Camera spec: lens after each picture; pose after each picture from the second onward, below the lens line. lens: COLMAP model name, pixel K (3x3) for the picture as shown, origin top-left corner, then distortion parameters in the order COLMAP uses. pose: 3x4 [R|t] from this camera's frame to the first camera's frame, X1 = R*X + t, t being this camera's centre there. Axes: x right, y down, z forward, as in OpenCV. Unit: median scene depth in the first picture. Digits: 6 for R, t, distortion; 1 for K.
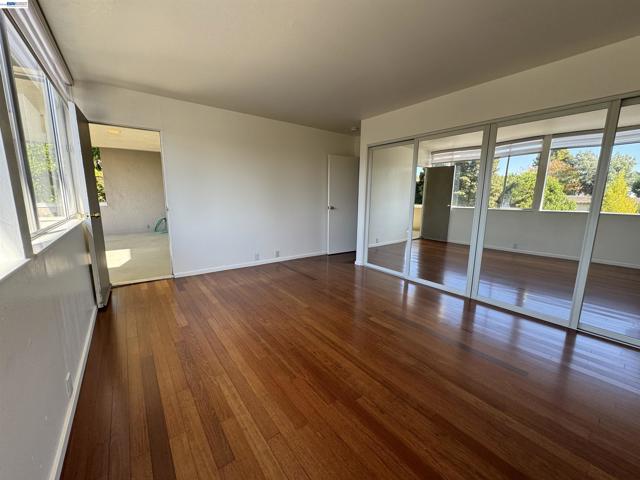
lens RADIAL K [[256.3, 0, 319.3], [0, 256.3, 239.5], [0, 0, 1]] dist [-0.001085, -0.000445]
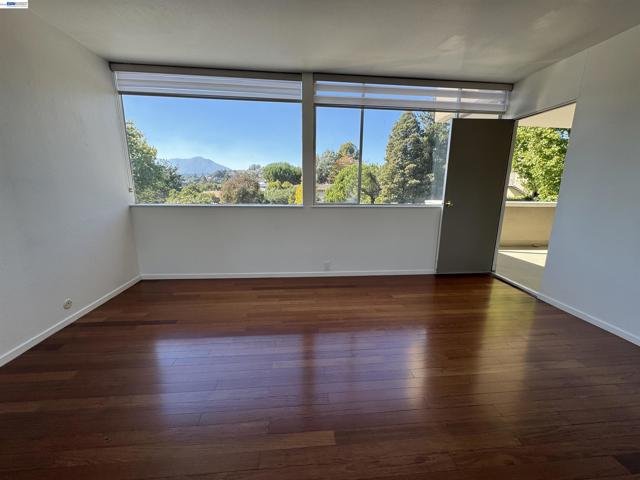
lens RADIAL K [[256.3, 0, 319.3], [0, 256.3, 239.5], [0, 0, 1]] dist [-0.001085, -0.000445]
pose [[-0.523996, 0.158968, -0.836754, 0.450961], [-0.162747, 0.945638, 0.281570, -0.143362], [0.836027, 0.283720, -0.469639, 0.883342]]
